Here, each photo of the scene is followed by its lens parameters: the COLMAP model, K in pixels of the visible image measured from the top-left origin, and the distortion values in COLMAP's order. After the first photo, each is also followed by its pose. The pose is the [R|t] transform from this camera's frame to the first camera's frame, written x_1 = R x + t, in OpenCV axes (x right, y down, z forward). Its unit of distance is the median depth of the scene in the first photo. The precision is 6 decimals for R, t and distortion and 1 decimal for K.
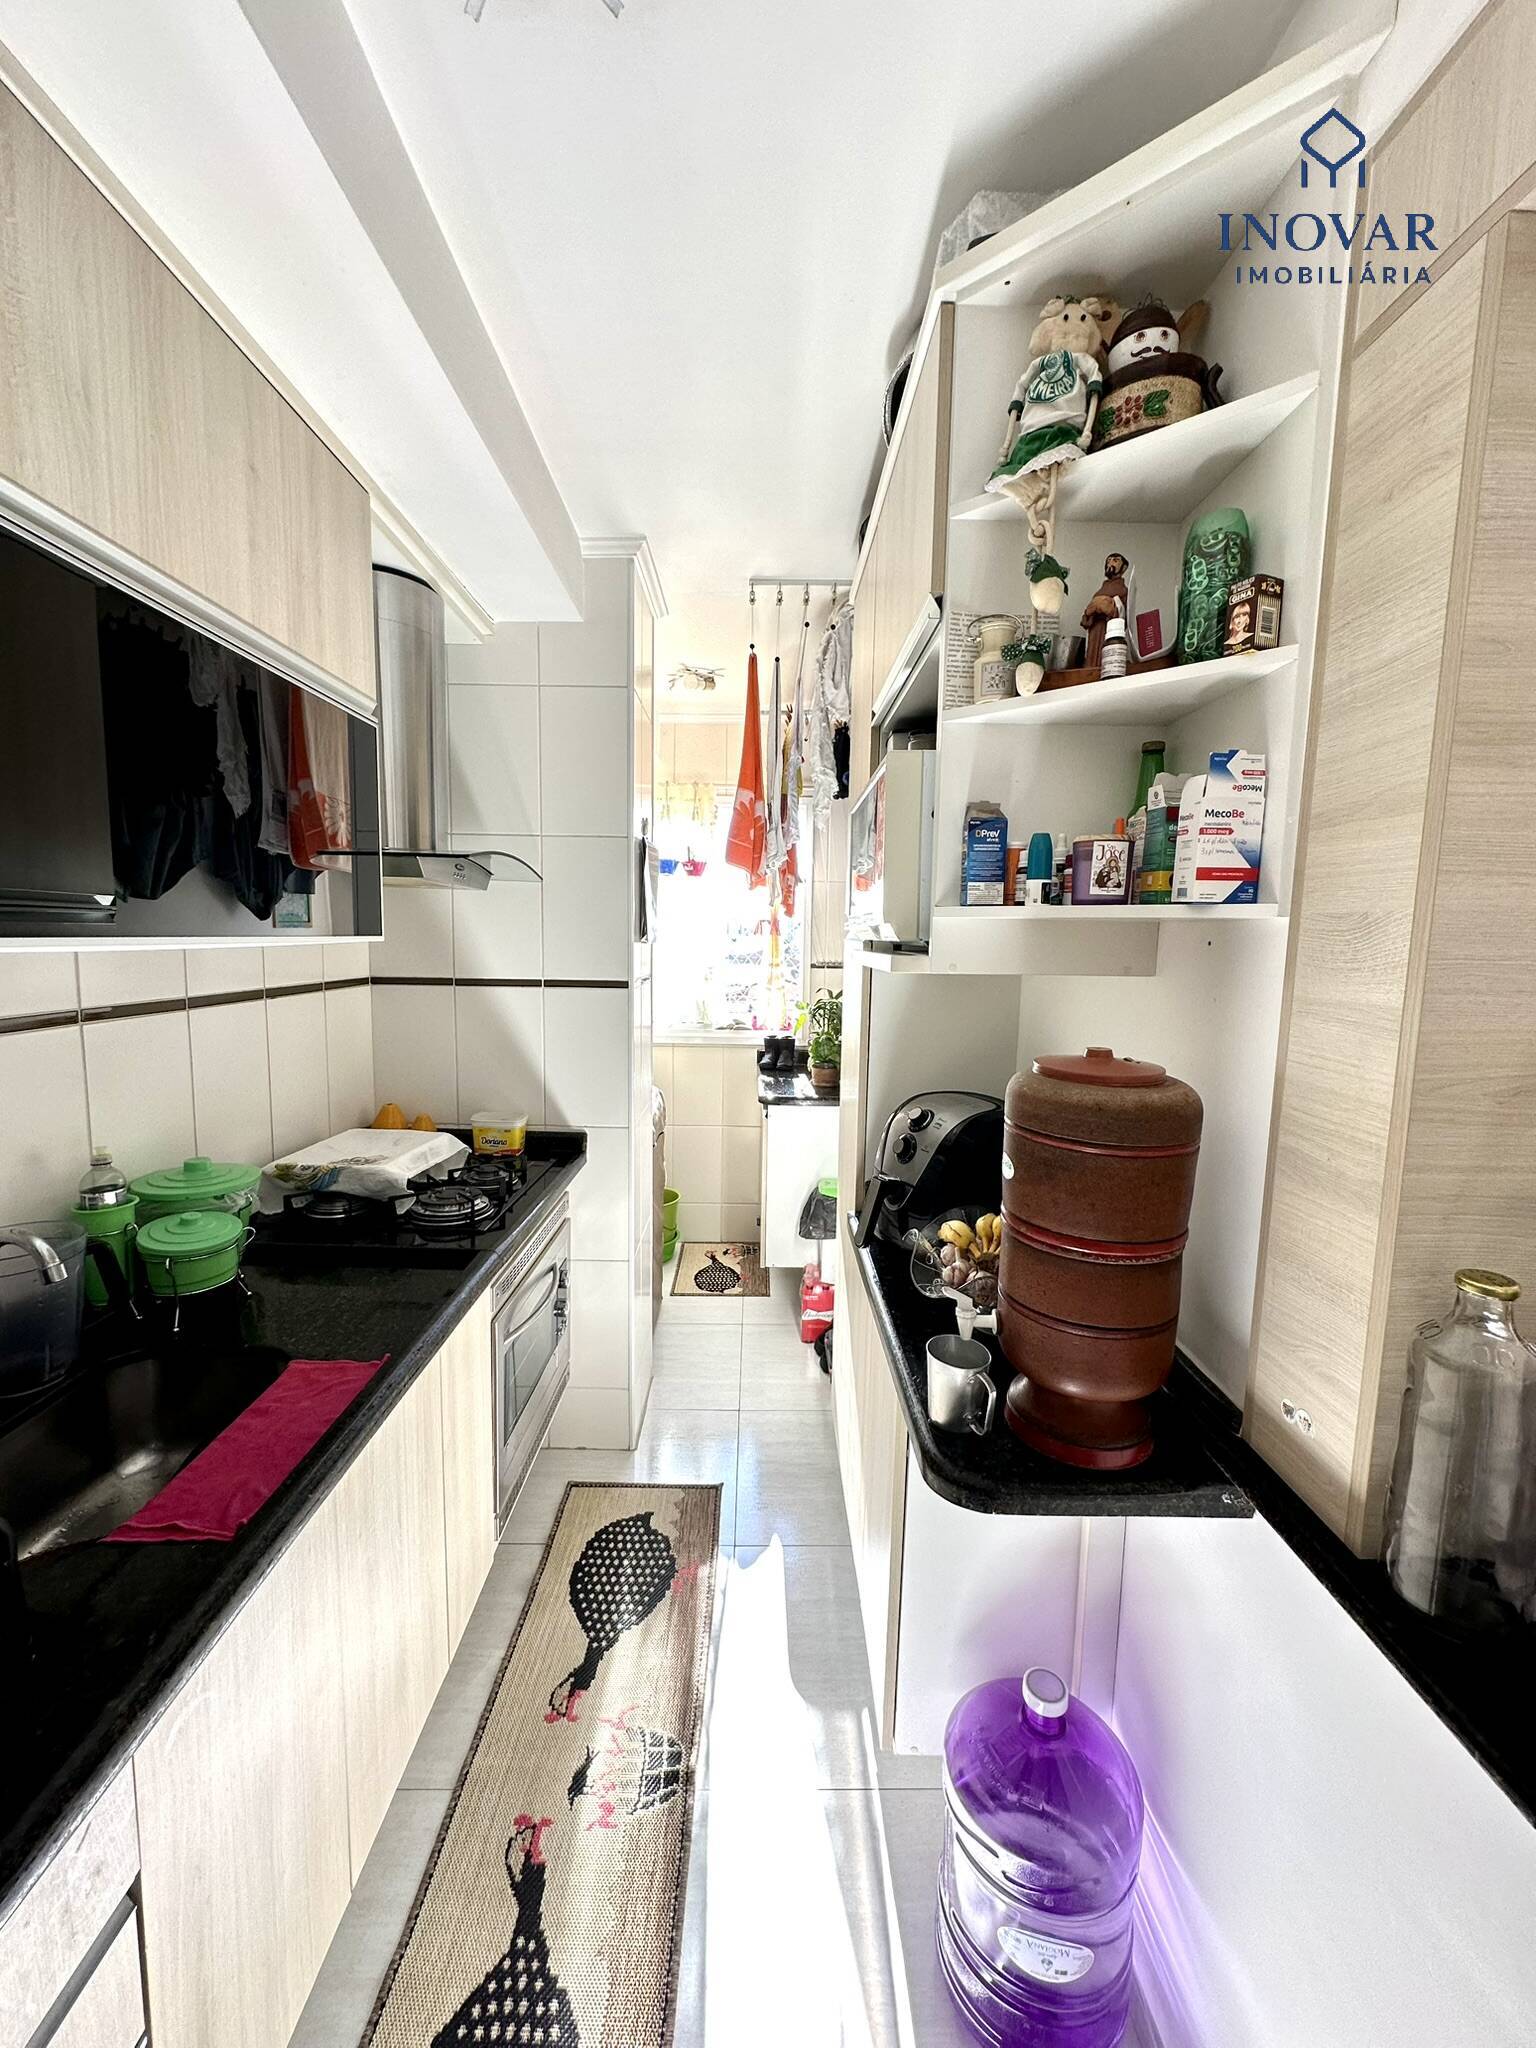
lens RADIAL K [[819.8, 0, 768.3], [0, 819.8, 1024.6], [0, 0, 1]] dist [-0.004076, 0.000755]
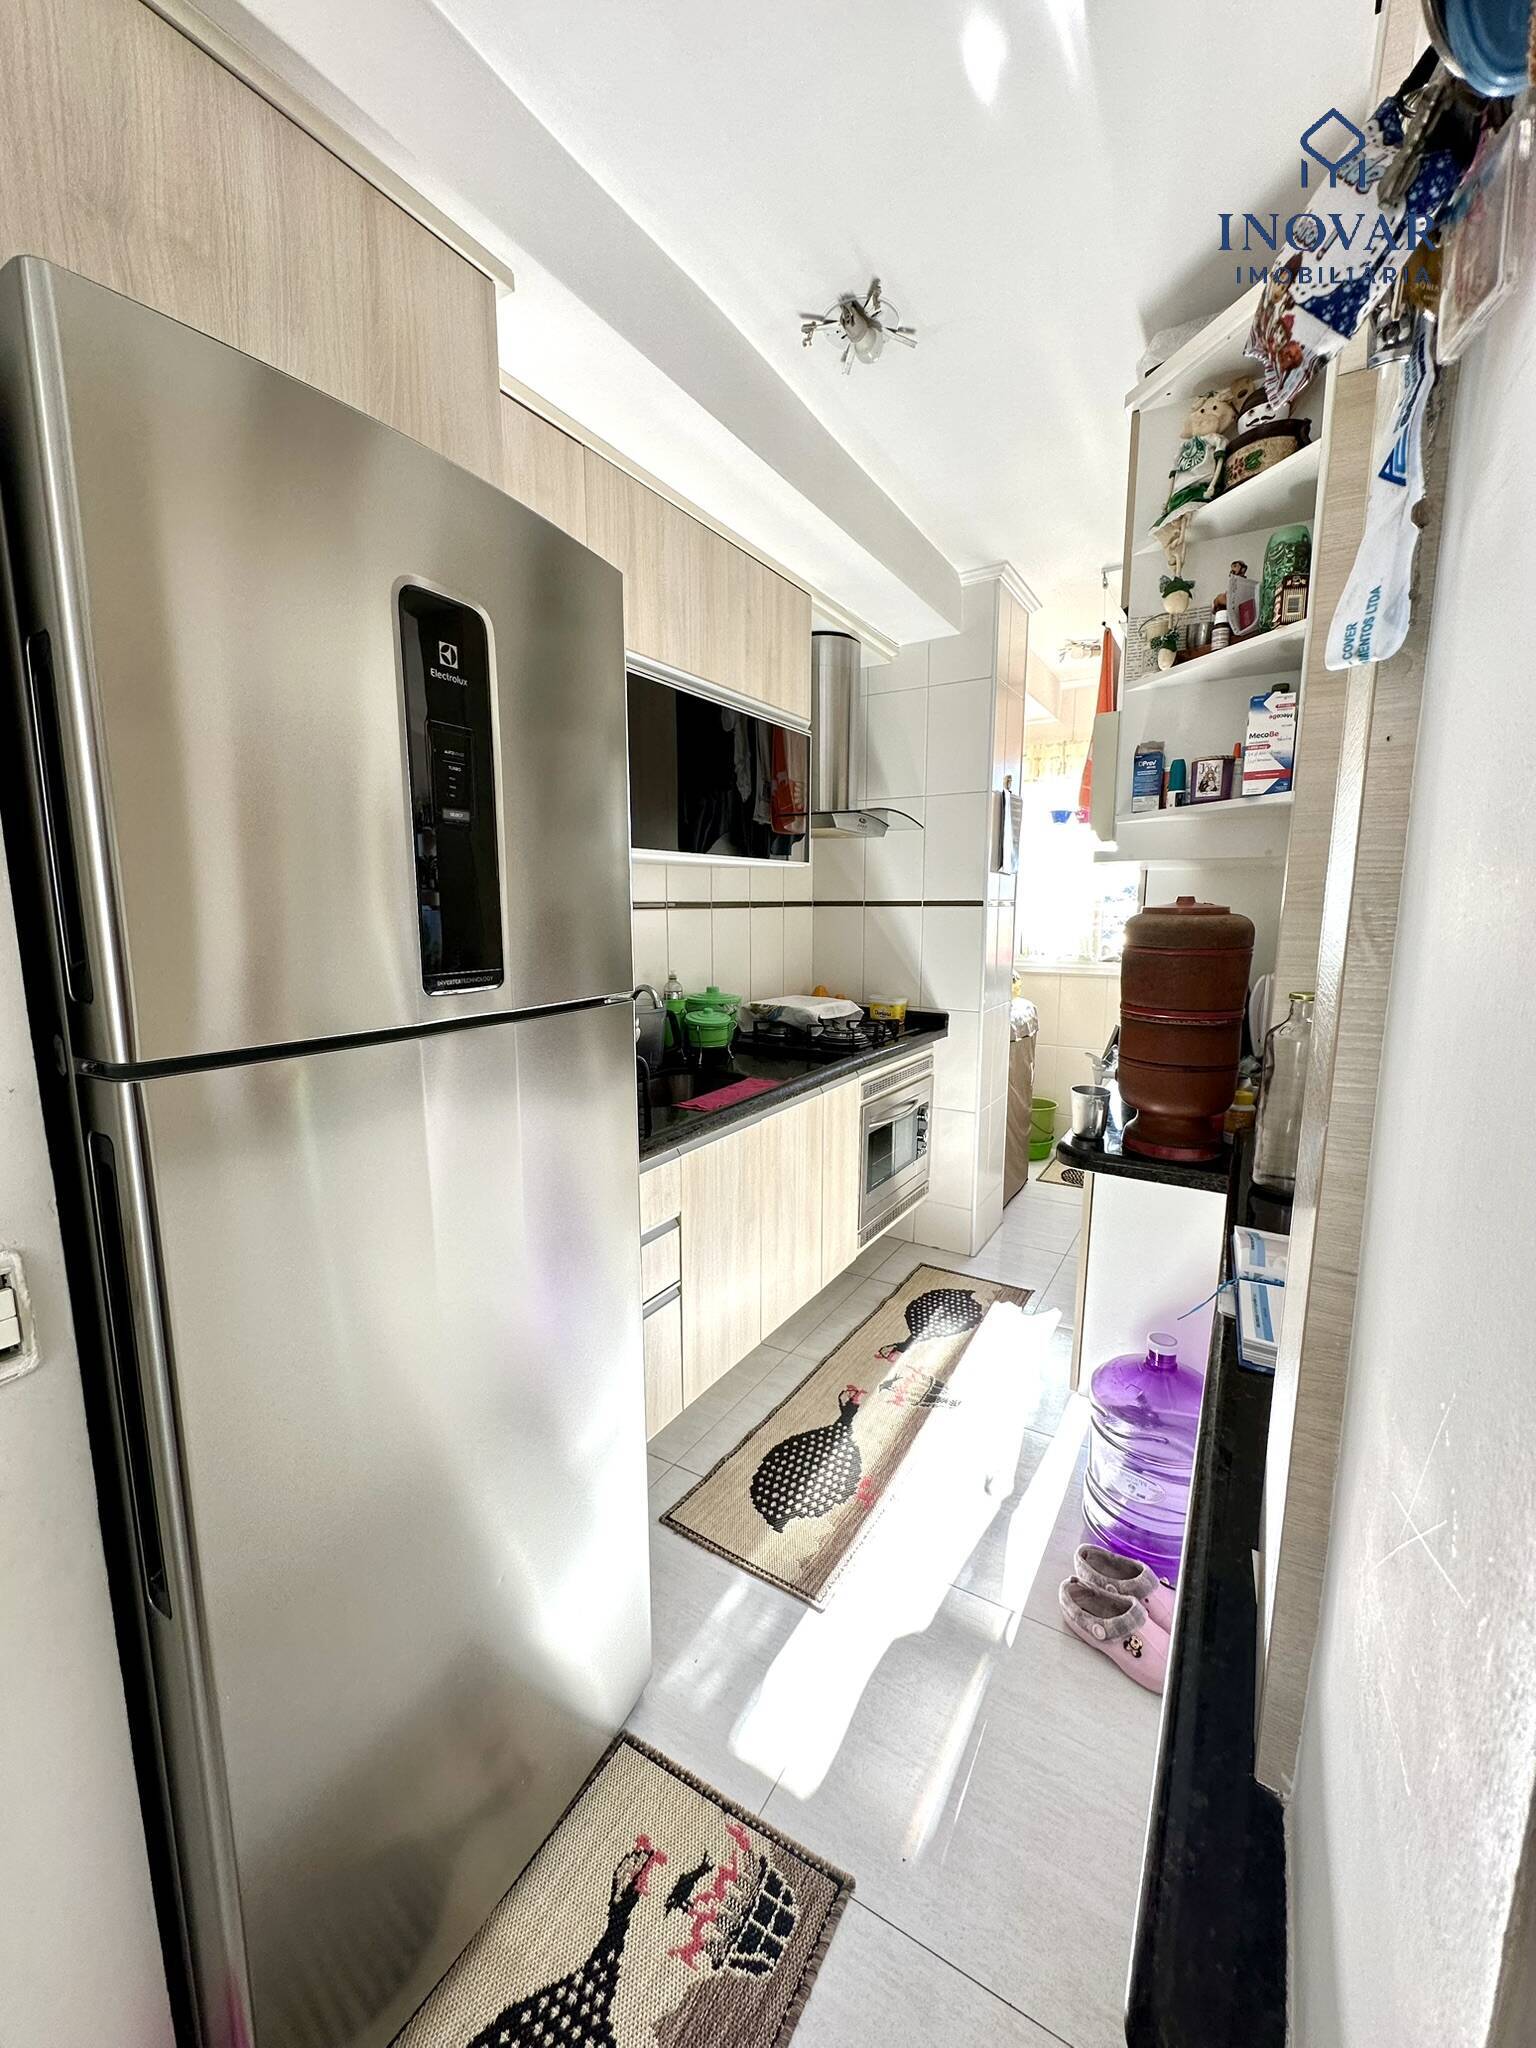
lens RADIAL K [[823.1, 0, 764.9], [0, 823.1, 1027.0], [0, 0, 1]] dist [-0.001118, 0.000068]
pose [[0.848495, 0.060530, -0.525730, 0.330383], [-0.041219, 0.997978, 0.048379, 0.137873], [0.527596, -0.019379, 0.849274, -0.444666]]
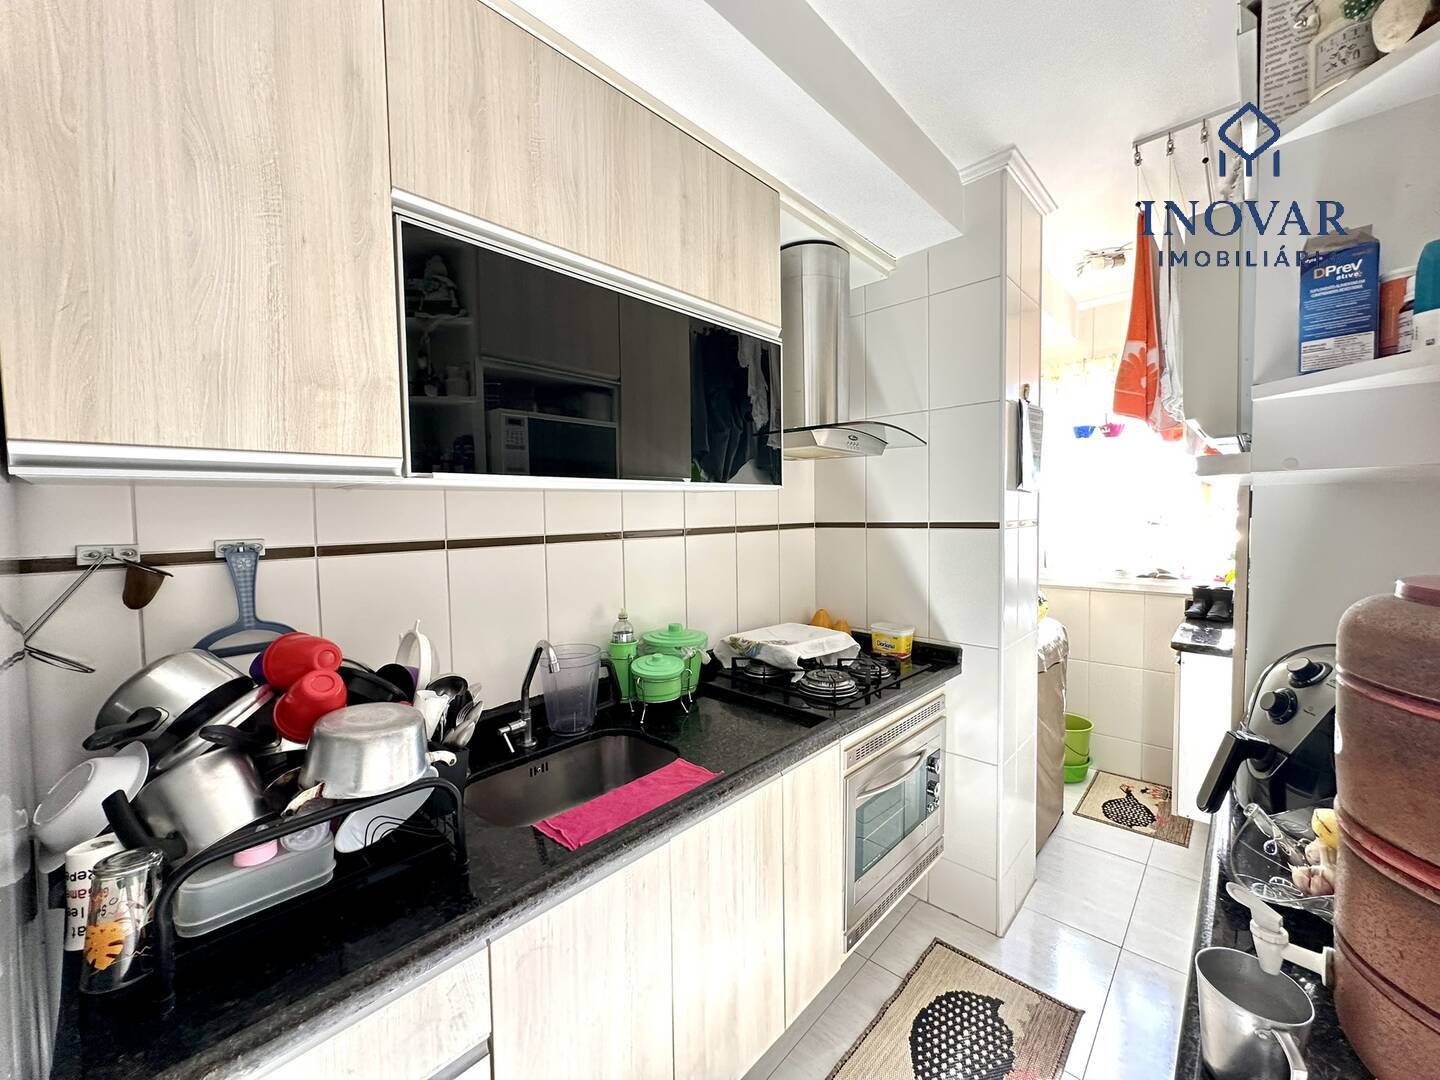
lens RADIAL K [[575.5, 0, 721.3], [0, 575.5, 539.6], [0, 0, 1]] dist [-0.003739, 0.000846]
pose [[0.721440, 0.003183, -0.692470, 0.151078], [-0.046285, 0.997975, -0.043635, 0.034655], [0.690928, 0.063531, 0.720126, 0.183116]]
